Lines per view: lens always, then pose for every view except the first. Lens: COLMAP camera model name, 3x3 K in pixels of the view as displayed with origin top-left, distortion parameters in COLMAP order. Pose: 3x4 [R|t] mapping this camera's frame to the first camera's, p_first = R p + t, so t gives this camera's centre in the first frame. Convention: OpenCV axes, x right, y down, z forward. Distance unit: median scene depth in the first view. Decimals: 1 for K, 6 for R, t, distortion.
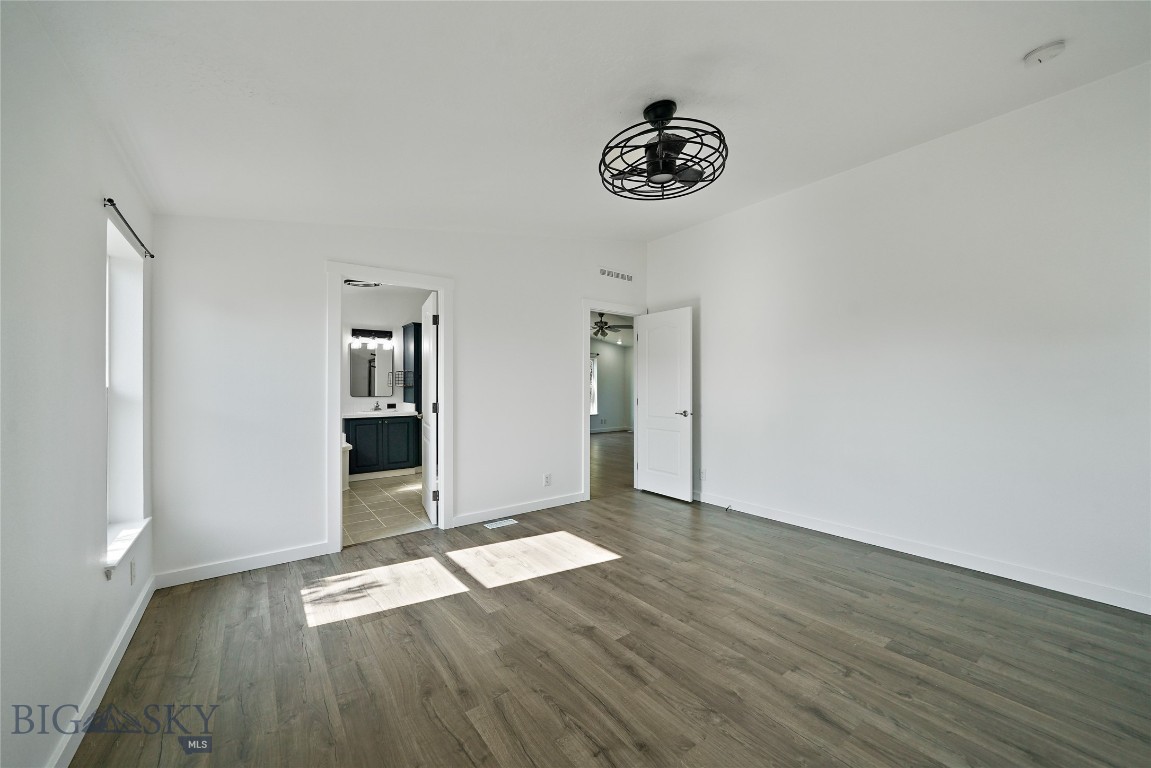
lens RADIAL K [[427.7, 0, 575.7], [0, 427.7, 386.6], [0, 0, 1]] dist [-0.010077, -0.000023]
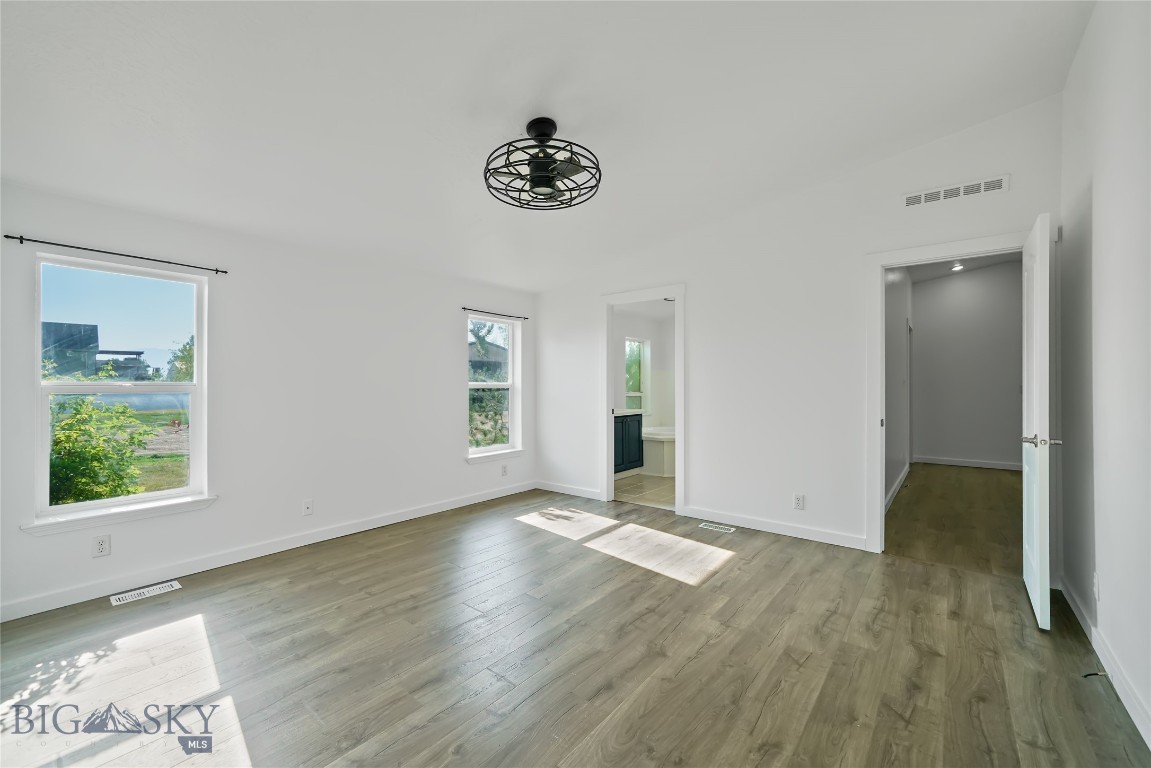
lens RADIAL K [[466.0, 0, 573.8], [0, 466.0, 387.7], [0, 0, 1]] dist [0.000796, 0.000320]
pose [[0.230039, 0.006309, -0.973161, 0.932751], [0.001936, 0.999974, 0.006940, -0.000643], [0.973179, -0.003480, 0.230021, 0.545864]]
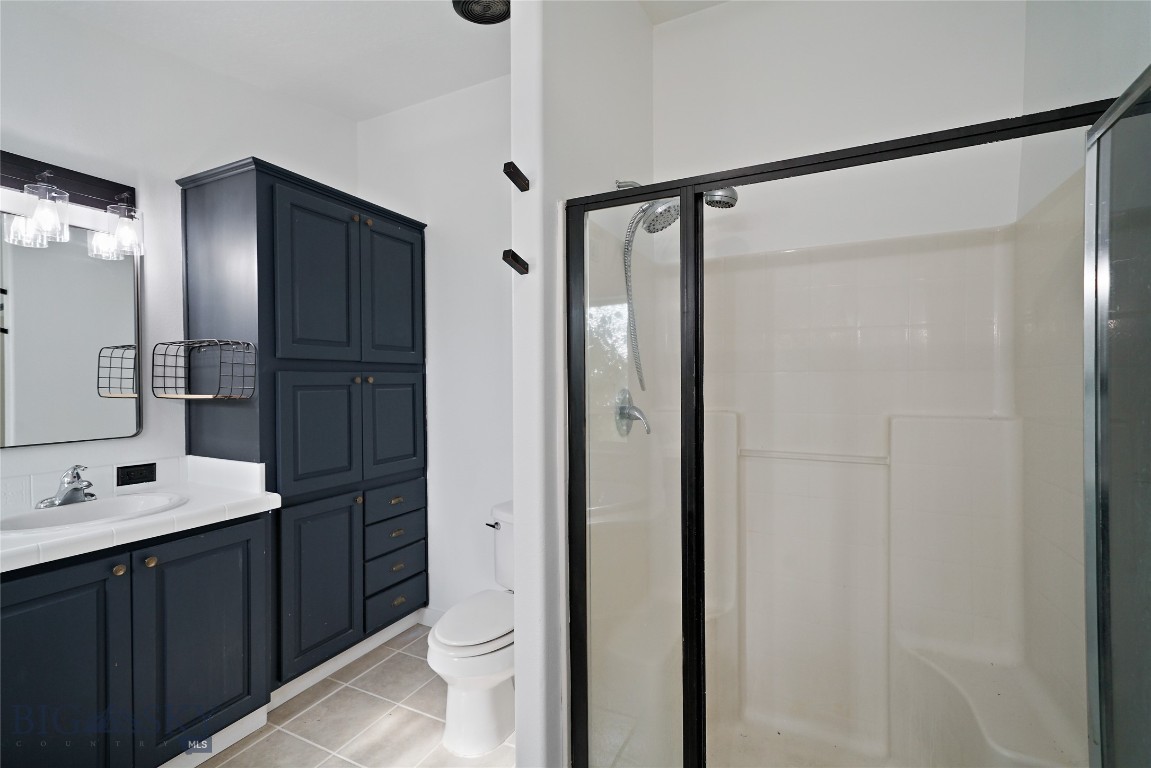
lens RADIAL K [[509.7, 0, 585.3], [0, 509.7, 385.5], [0, 0, 1]] dist [-0.030065, 0.010358]
pose [[0.885139, -0.007604, 0.465265, -0.659630], [0.003282, 0.999944, 0.010098, -0.021828], [-0.465315, -0.007411, 0.885114, 1.202718]]
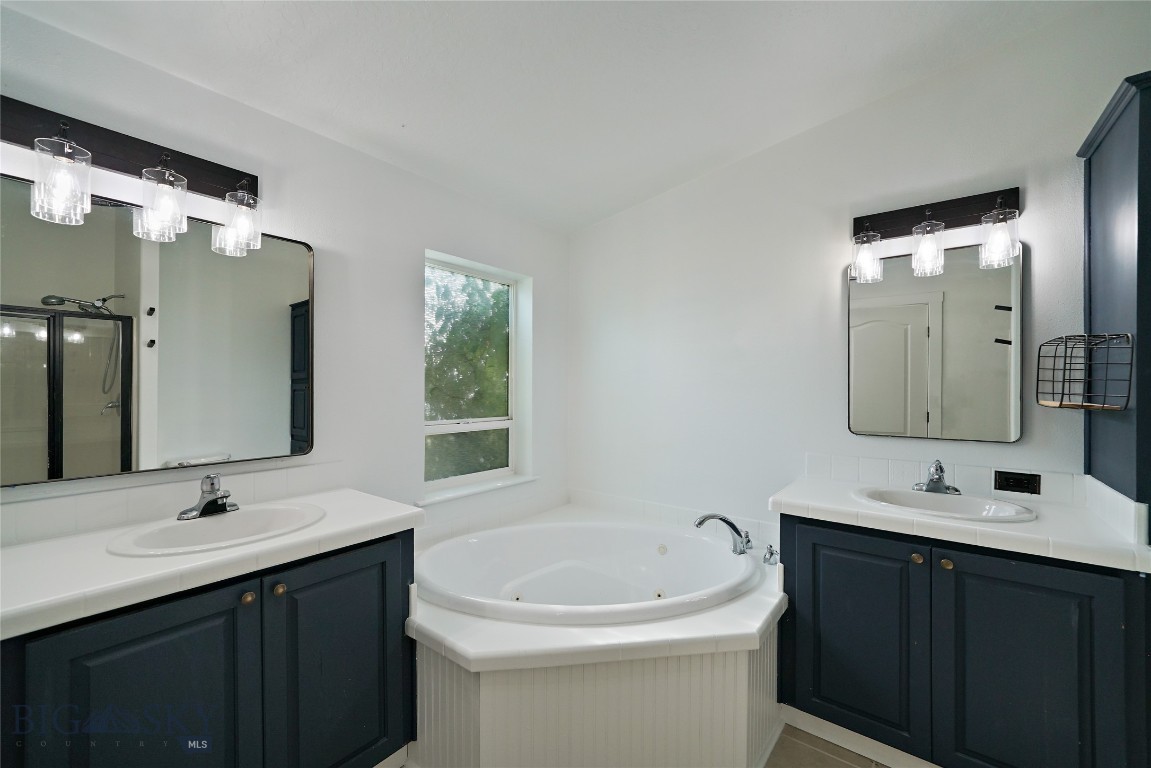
lens RADIAL K [[466.0, 0, 573.8], [0, 466.0, 387.7], [0, 0, 1]] dist [0.000796, 0.000320]
pose [[0.251408, 0.002778, -0.967877, -0.460492], [-0.000757, 0.999996, 0.002673, -0.022153], [0.967881, 0.000061, 0.251409, 1.351595]]
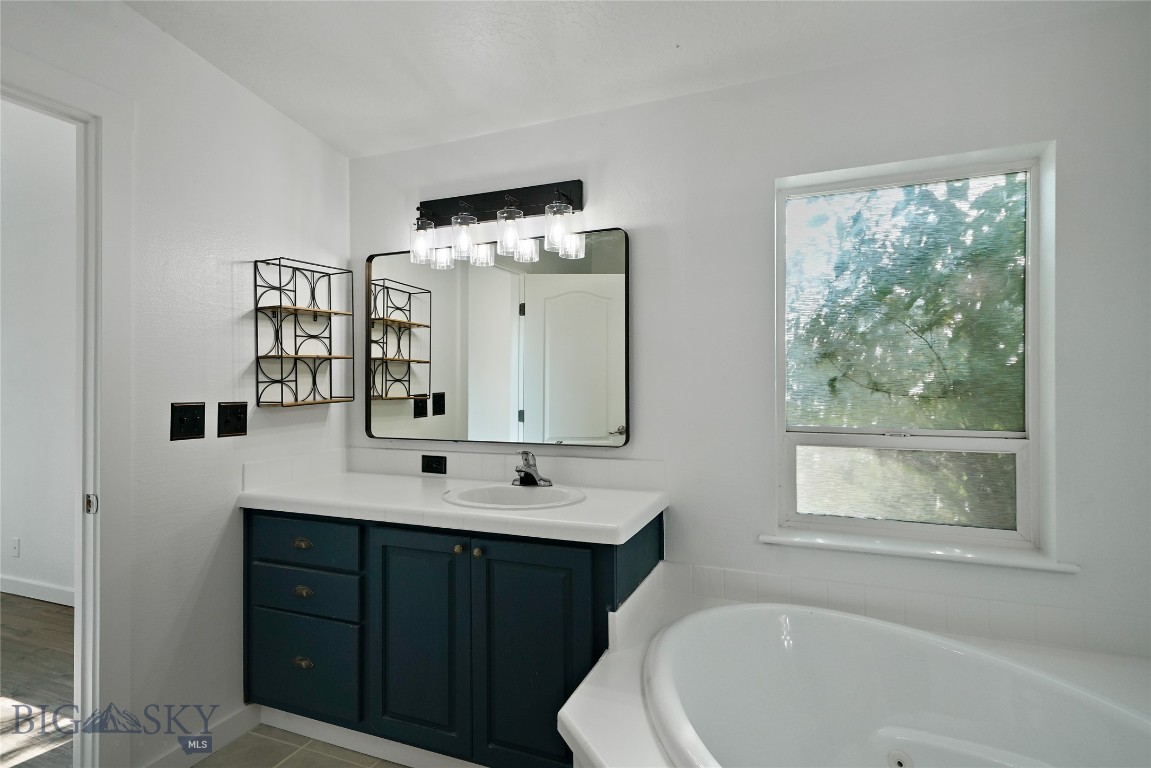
lens RADIAL K [[604.4, 0, 575.5], [0, 604.4, 384.0], [0, 0, 1]] dist [0.034293, 0.000096]
pose [[-0.868952, 0.005264, -0.494868, -0.695668], [0.005549, 0.999984, 0.000892, -0.013935], [0.494865, -0.001971, -0.868968, 1.772407]]
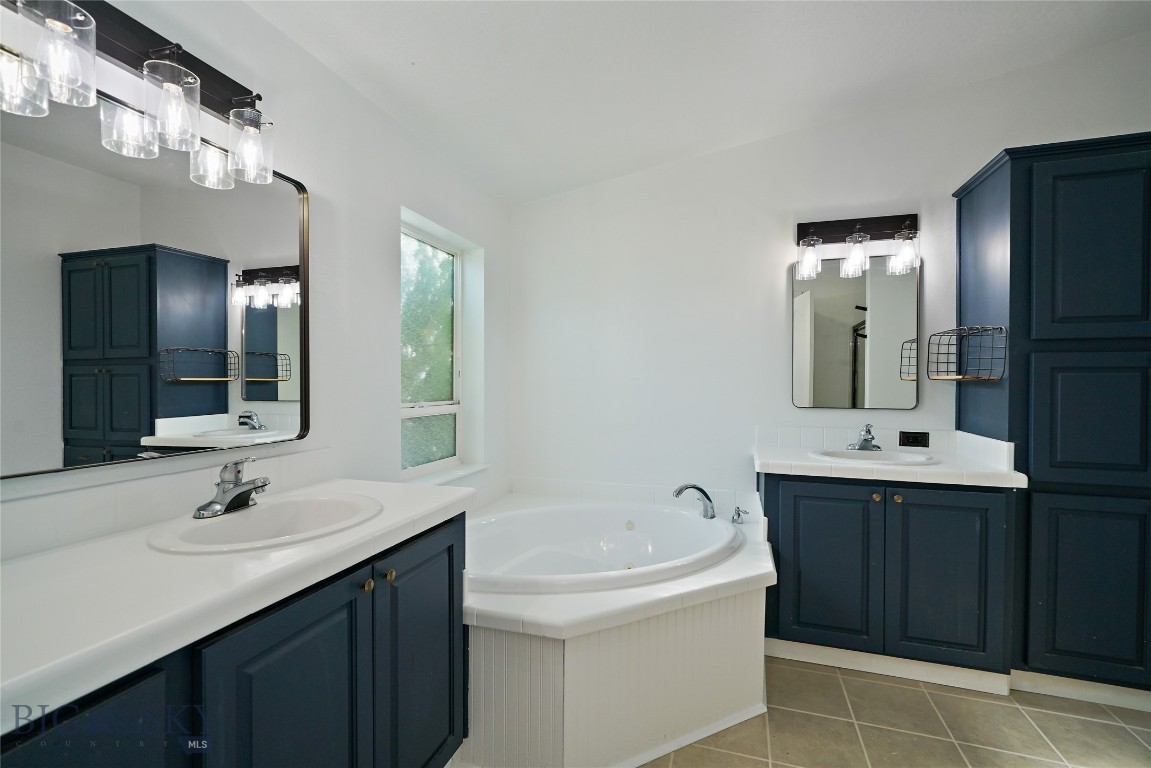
lens RADIAL K [[519.6, 0, 573.8], [0, 519.6, 388.1], [0, 0, 1]] dist [0.017086, -0.000213]
pose [[0.574225, 0.012575, -0.818601, -0.500378], [-0.002826, 0.999907, 0.013378, 0.001723], [0.818692, -0.005369, 0.574207, 1.098879]]
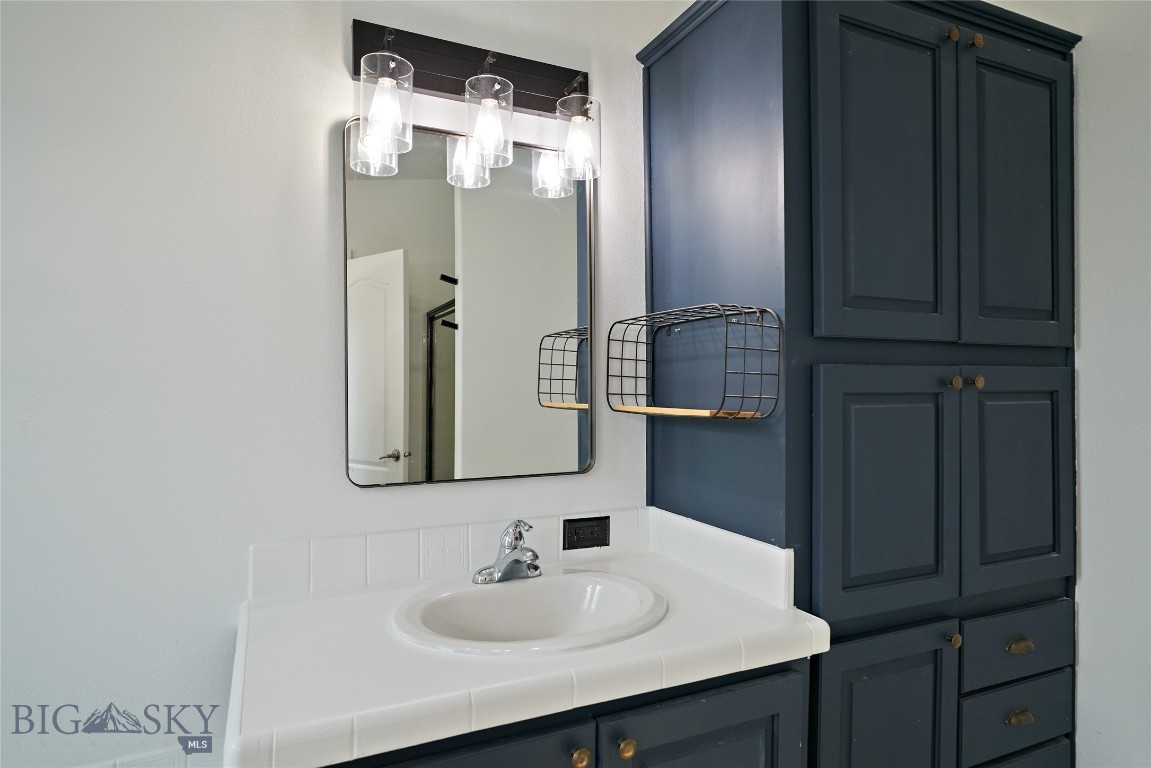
lens RADIAL K [[661.8, 0, 566.9], [0, 661.8, 386.0], [0, 0, 1]] dist [0.048601, 0.000455]
pose [[0.975197, 0.000084, -0.221338, -0.763094], [-0.000170, 1.000000, -0.000369, -0.020841], [0.221338, 0.000398, 0.975197, 1.500380]]
